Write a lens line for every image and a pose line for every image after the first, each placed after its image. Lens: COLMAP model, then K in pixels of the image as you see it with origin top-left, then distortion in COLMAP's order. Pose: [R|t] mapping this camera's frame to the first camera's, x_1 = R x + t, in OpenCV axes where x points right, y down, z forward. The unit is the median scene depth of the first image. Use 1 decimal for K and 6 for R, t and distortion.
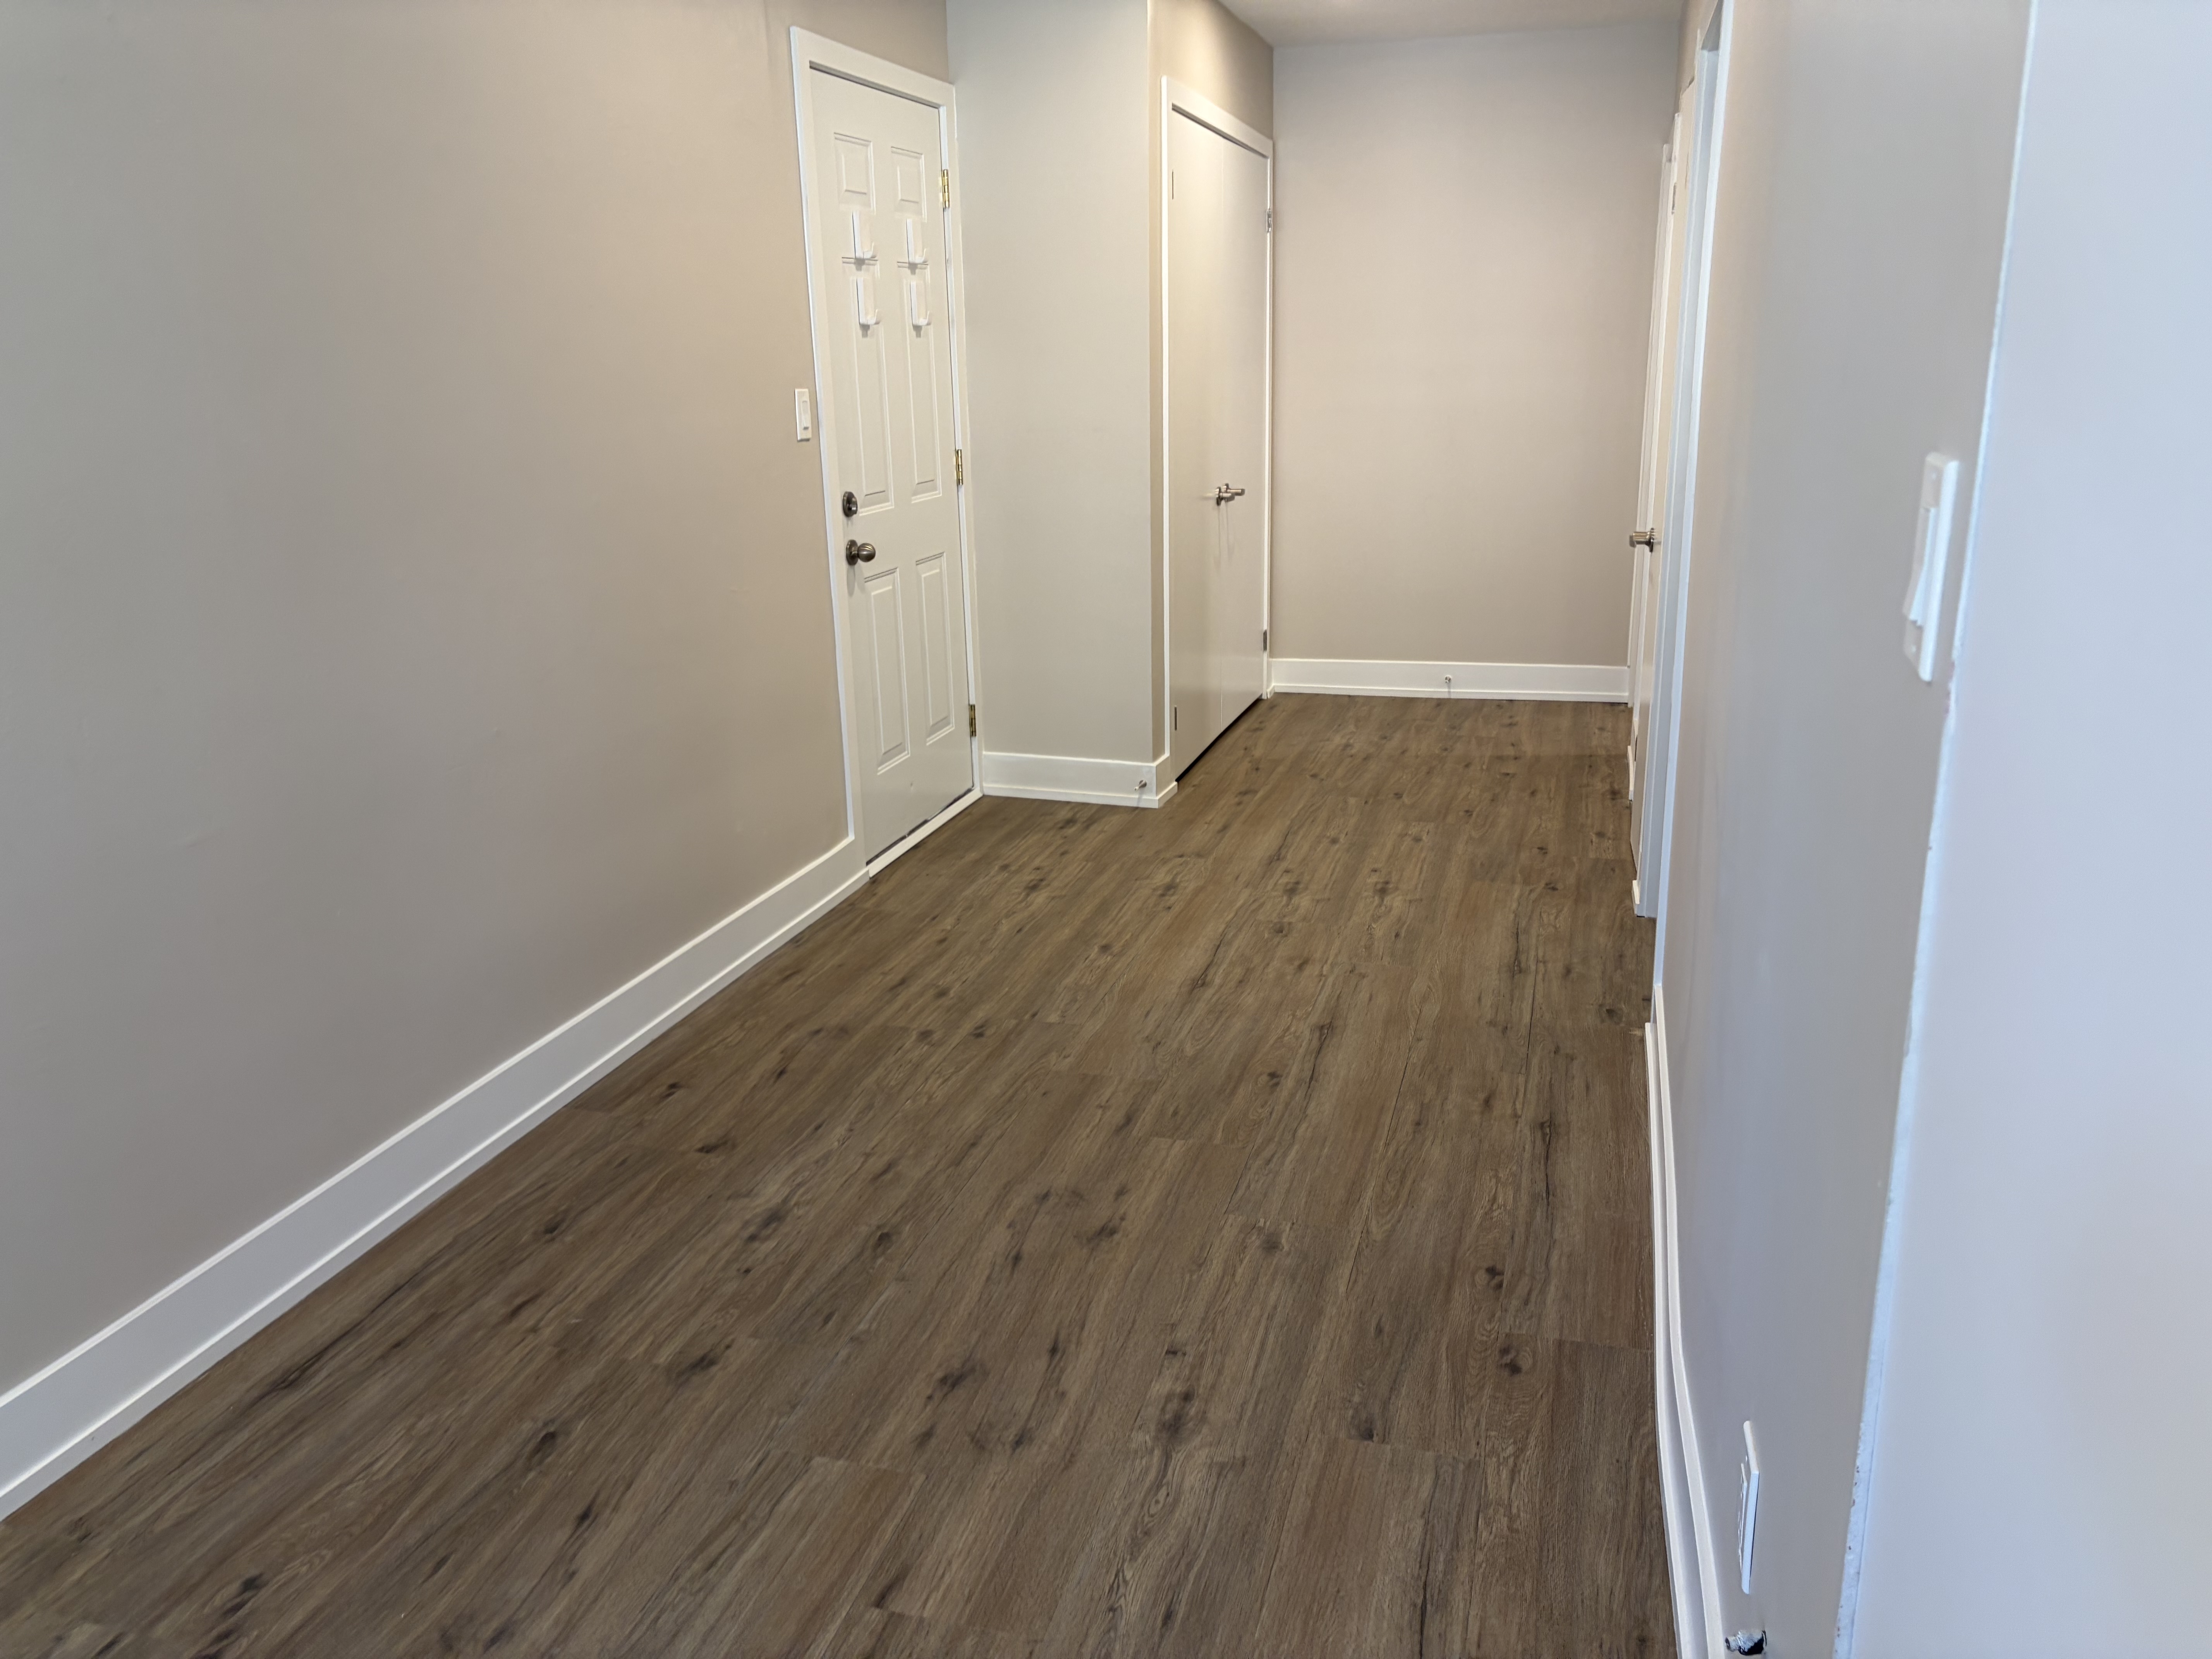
lens RADIAL K [[1690.4, 0, 1107.2], [0, 1690.4, 787.5], [0, 0, 1]] dist [0.089240, -0.111322]
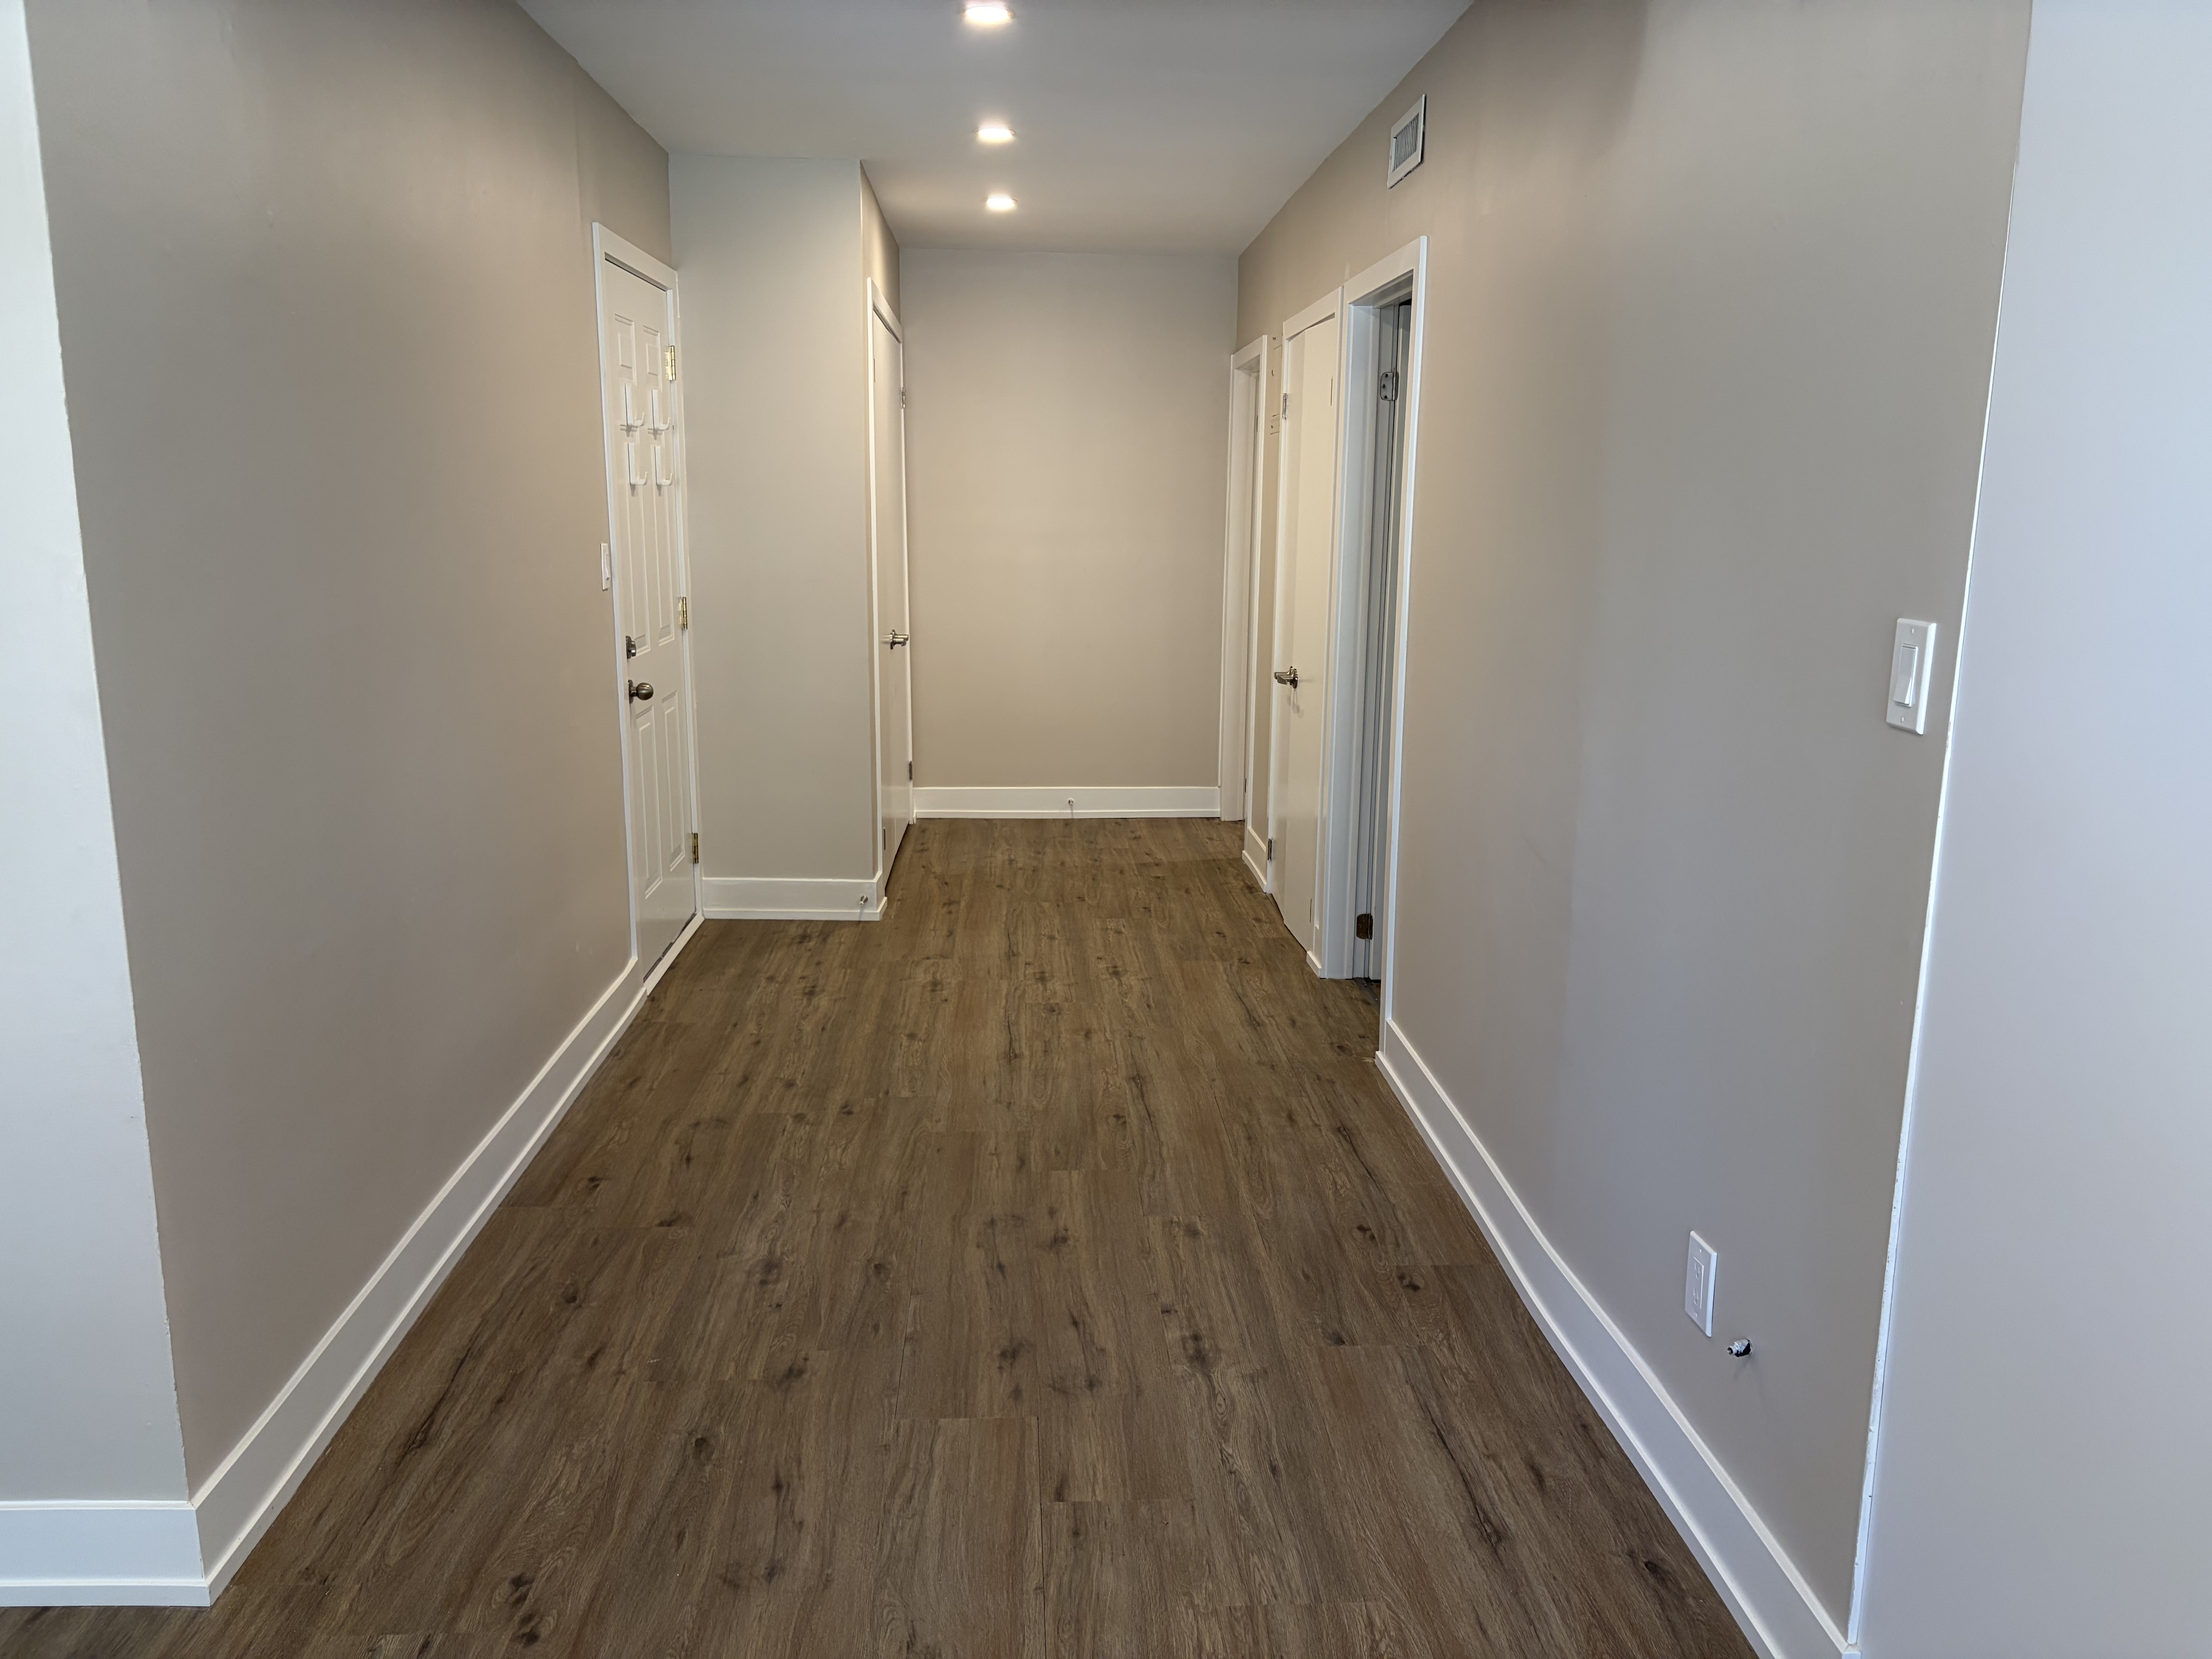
lens RADIAL K [[1681.3, 0, 1116.5], [0, 1681.3, 814.3], [0, 0, 1]] dist [0.073831, -0.098807]
pose [[0.944957, -0.036133, 0.325192, -0.234721], [0.058564, 0.996512, -0.059452, 0.022899], [-0.321909, 0.075224, 0.943777, -0.115807]]
